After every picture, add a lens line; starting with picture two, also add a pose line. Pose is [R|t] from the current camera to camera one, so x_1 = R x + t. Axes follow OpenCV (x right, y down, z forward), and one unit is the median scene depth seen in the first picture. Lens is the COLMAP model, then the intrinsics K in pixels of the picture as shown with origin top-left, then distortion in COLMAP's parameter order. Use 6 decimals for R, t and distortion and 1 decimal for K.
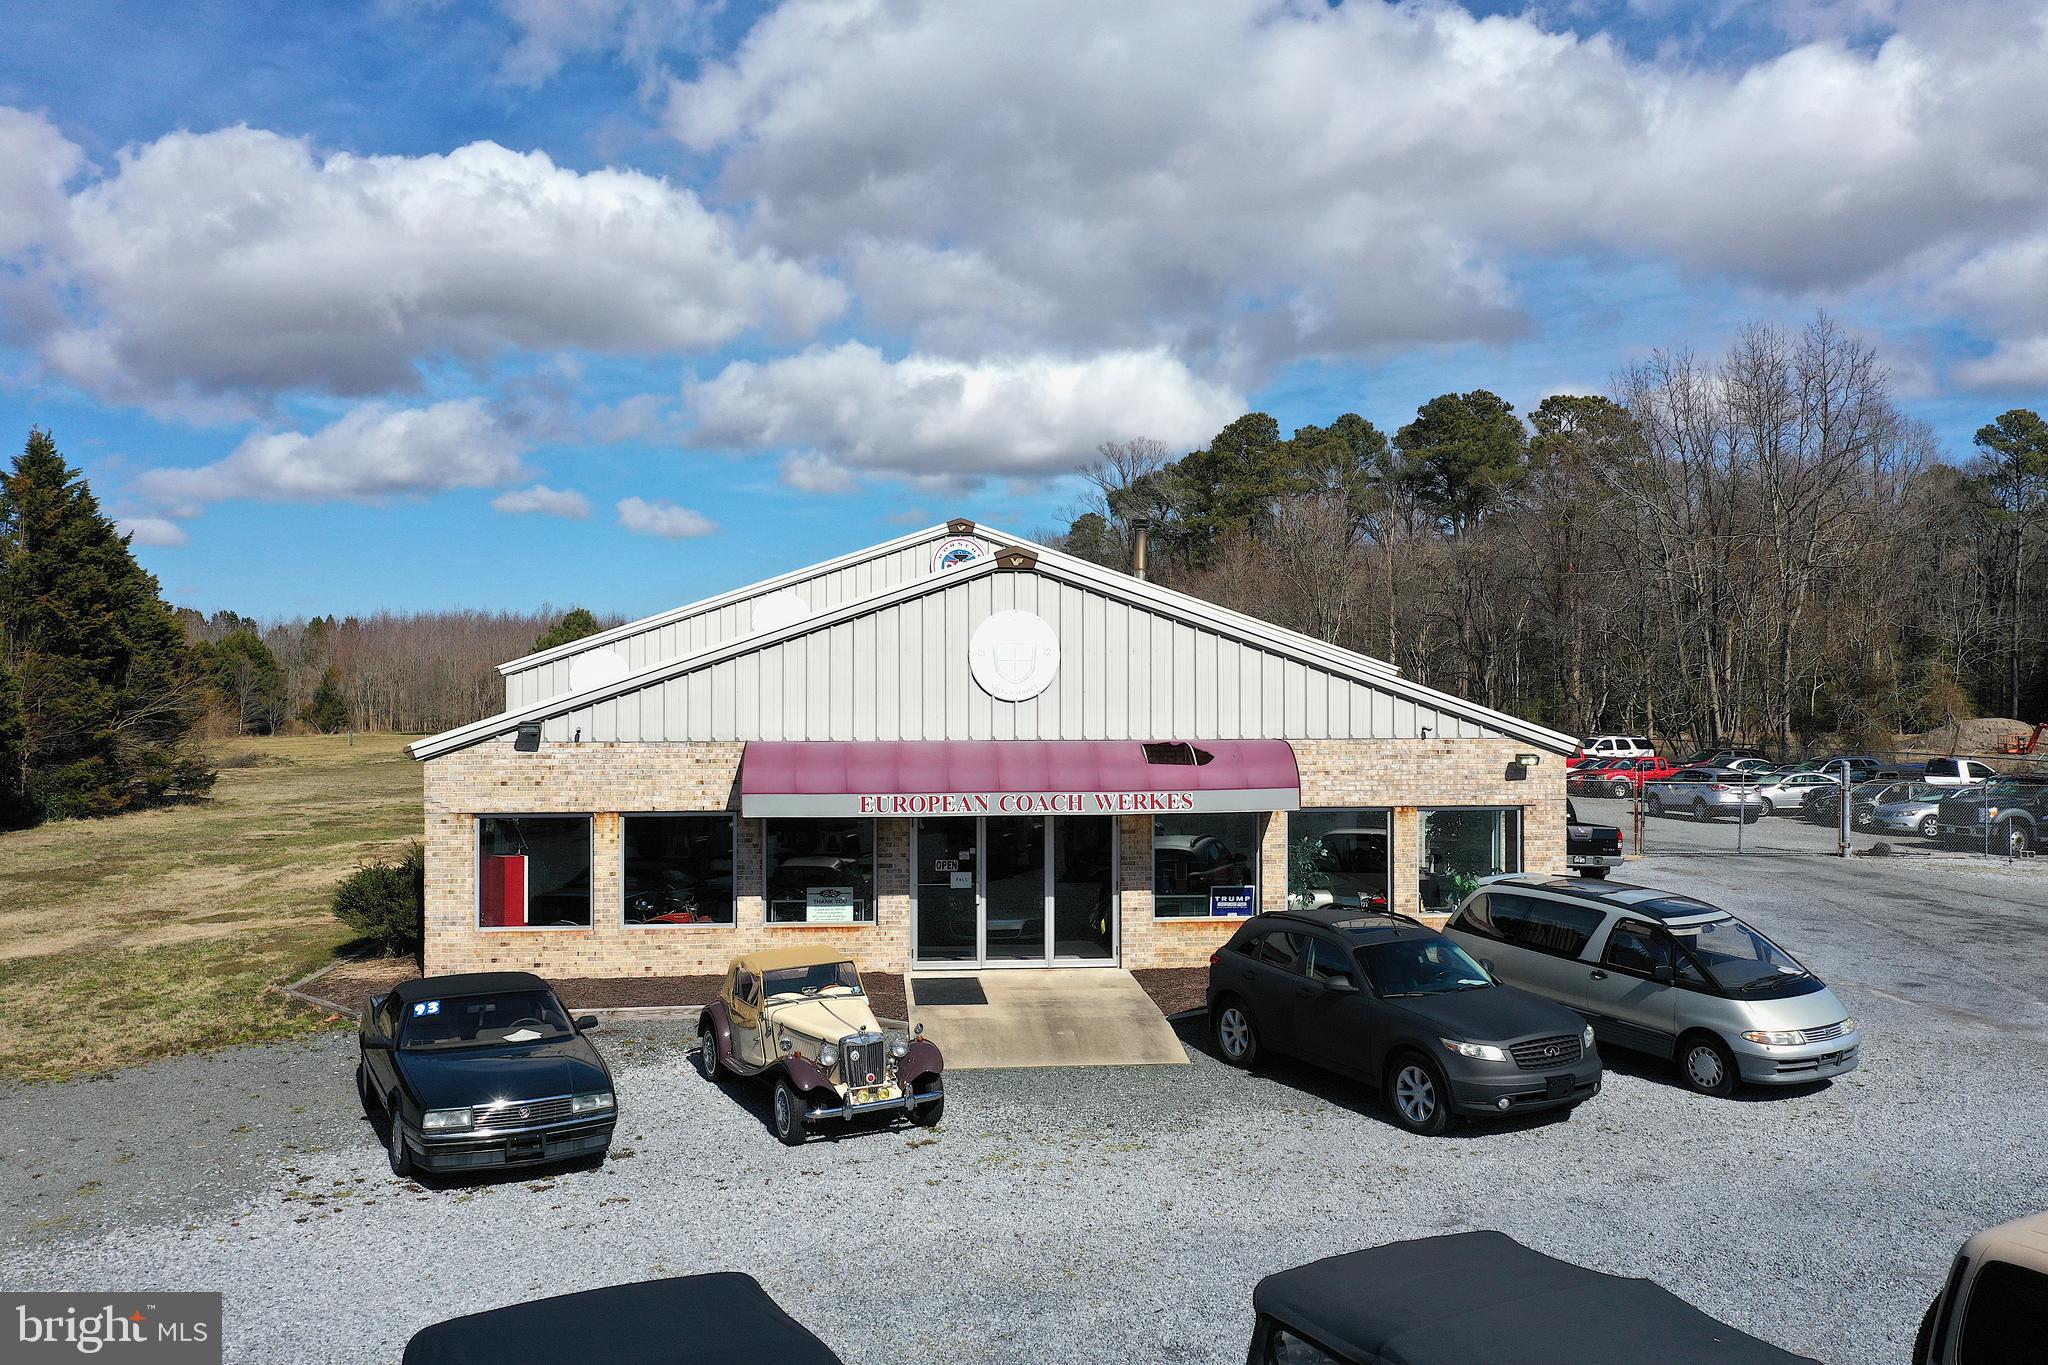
lens RADIAL K [[1626.2, 0, 1027.4], [0, 1626.2, 684.2], [0, 0, 1]] dist [0.000453, -0.000699]
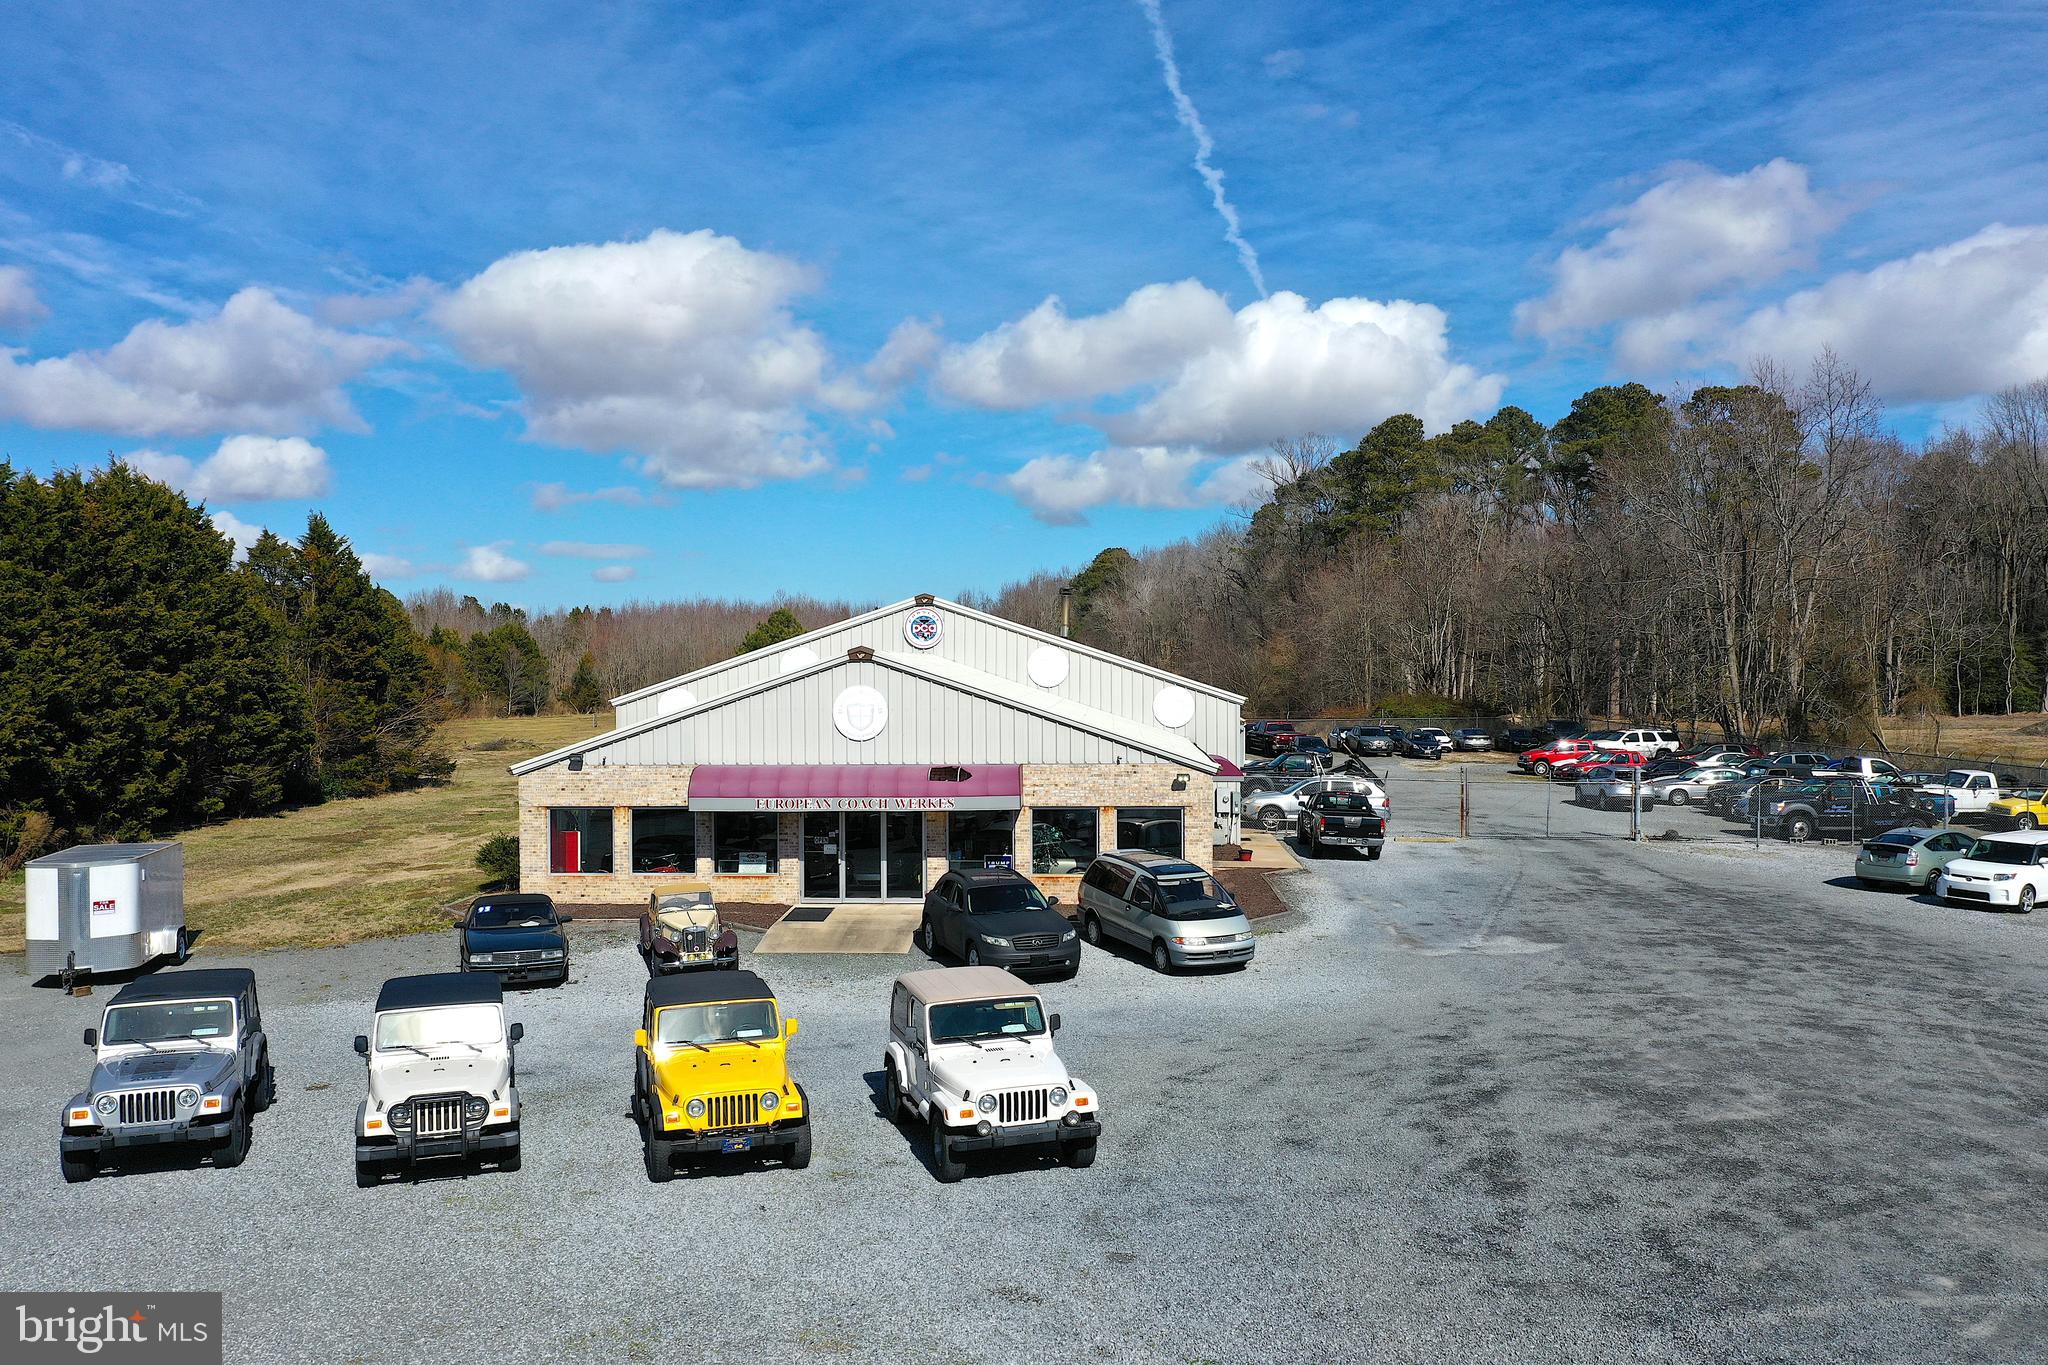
lens RADIAL K [[1628.3, 0, 1026.5], [0, 1628.3, 679.9], [0, 0, 1]] dist [-0.000901, 0.002502]
pose [[0.988357, -0.003032, -0.152125, 0.407526], [0.005339, 0.999877, 0.014753, -0.074349], [0.152061, -0.015394, 0.988251, -0.597244]]
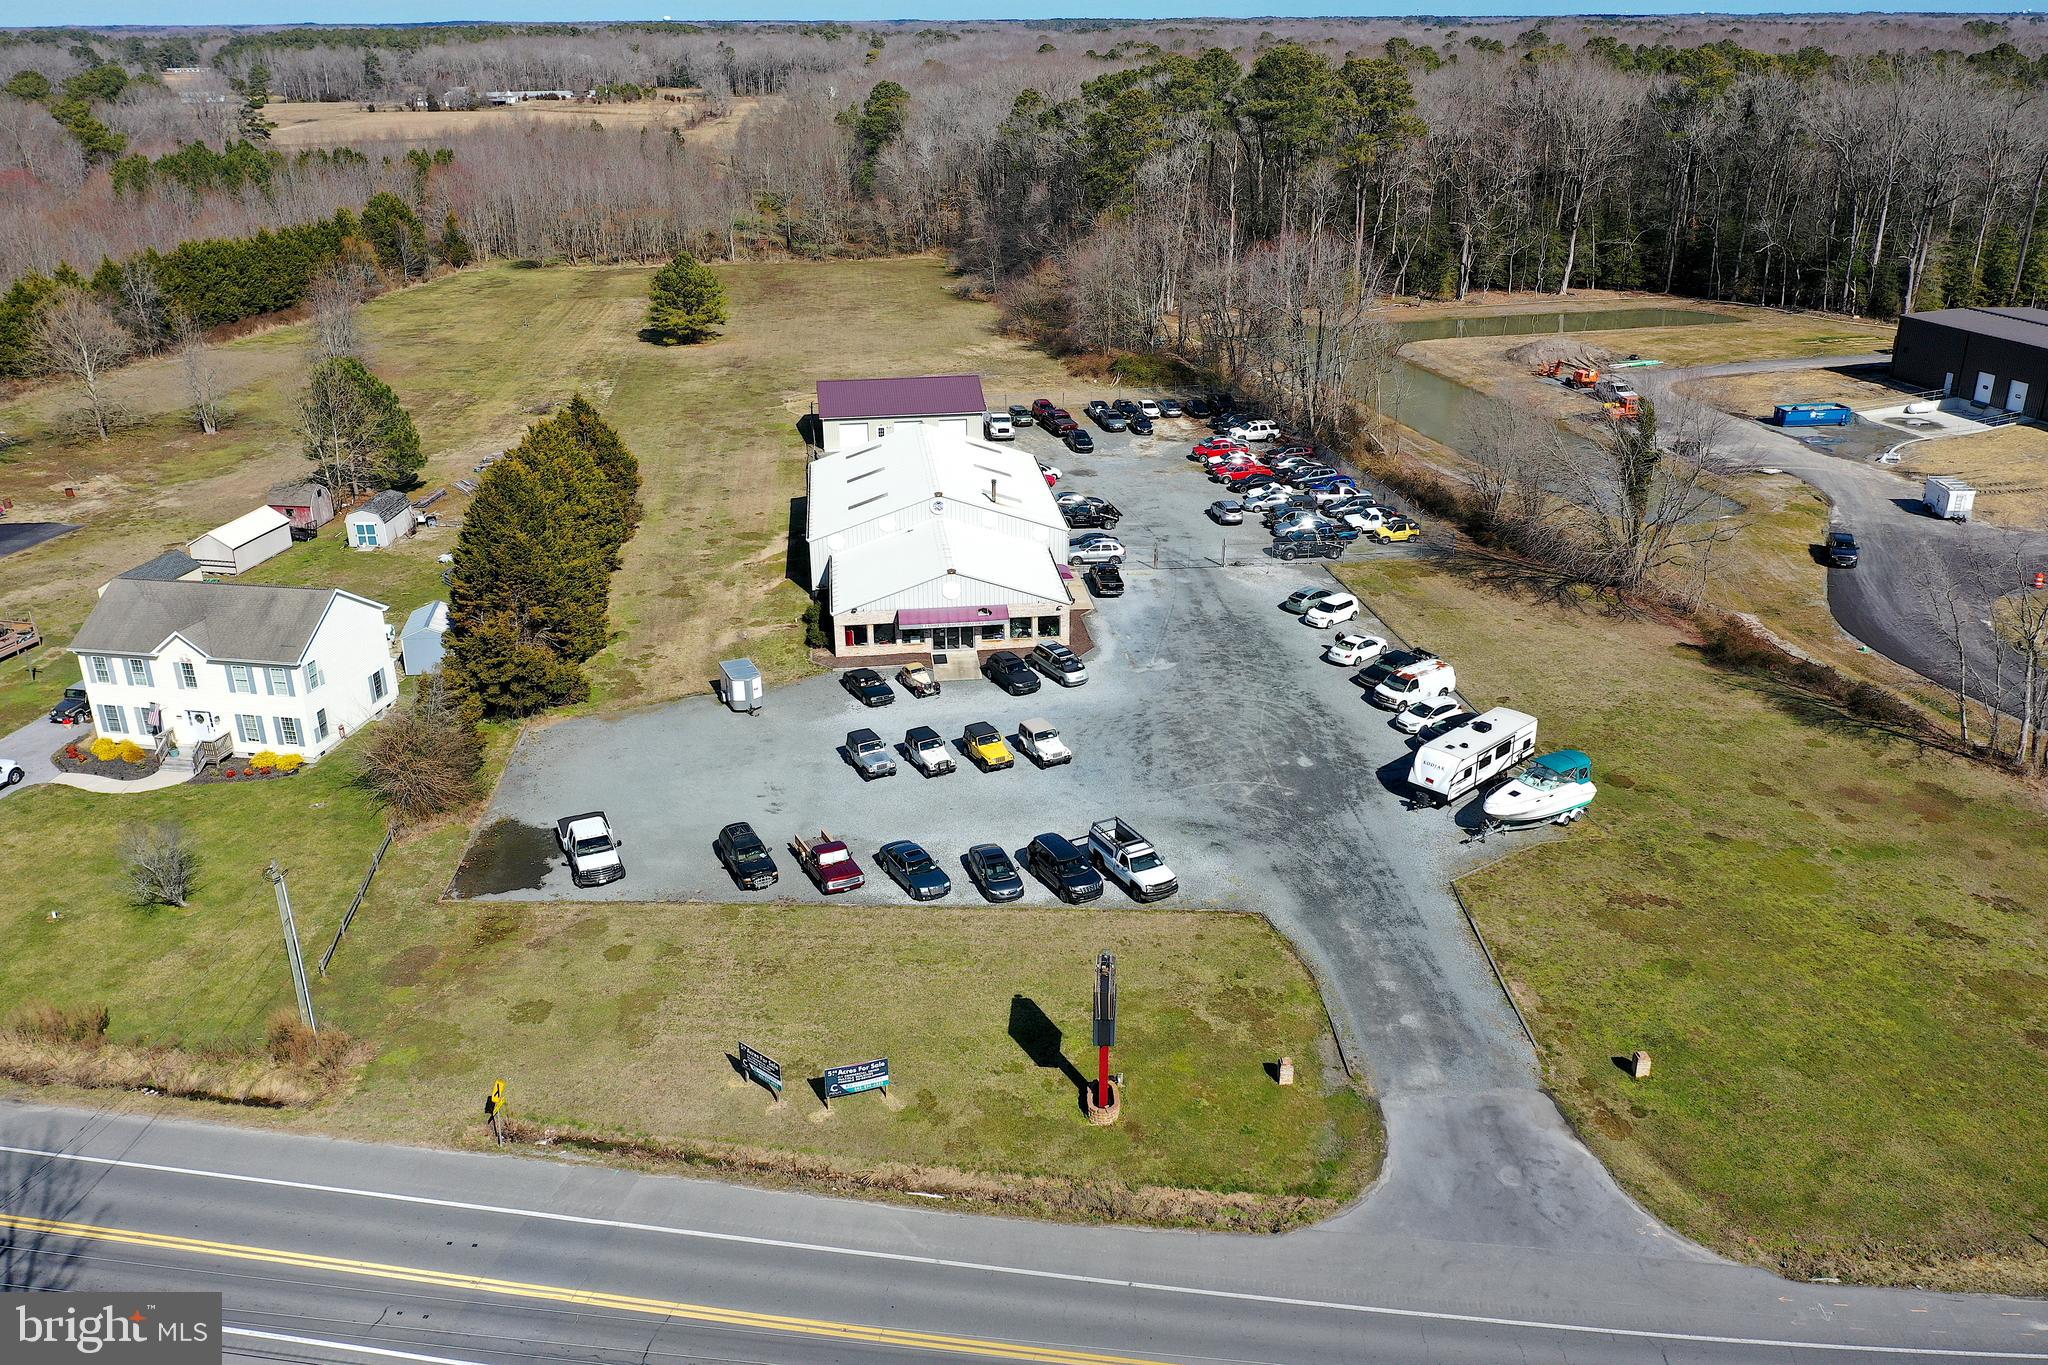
lens RADIAL K [[1628.3, 0, 1026.5], [0, 1628.3, 679.9], [0, 0, 1]] dist [-0.000901, 0.002502]
pose [[0.999886, -0.011619, 0.009630, 0.164263], [0.007037, 0.923473, 0.383599, -1.623748], [-0.013350, -0.383487, 0.923450, -3.565204]]
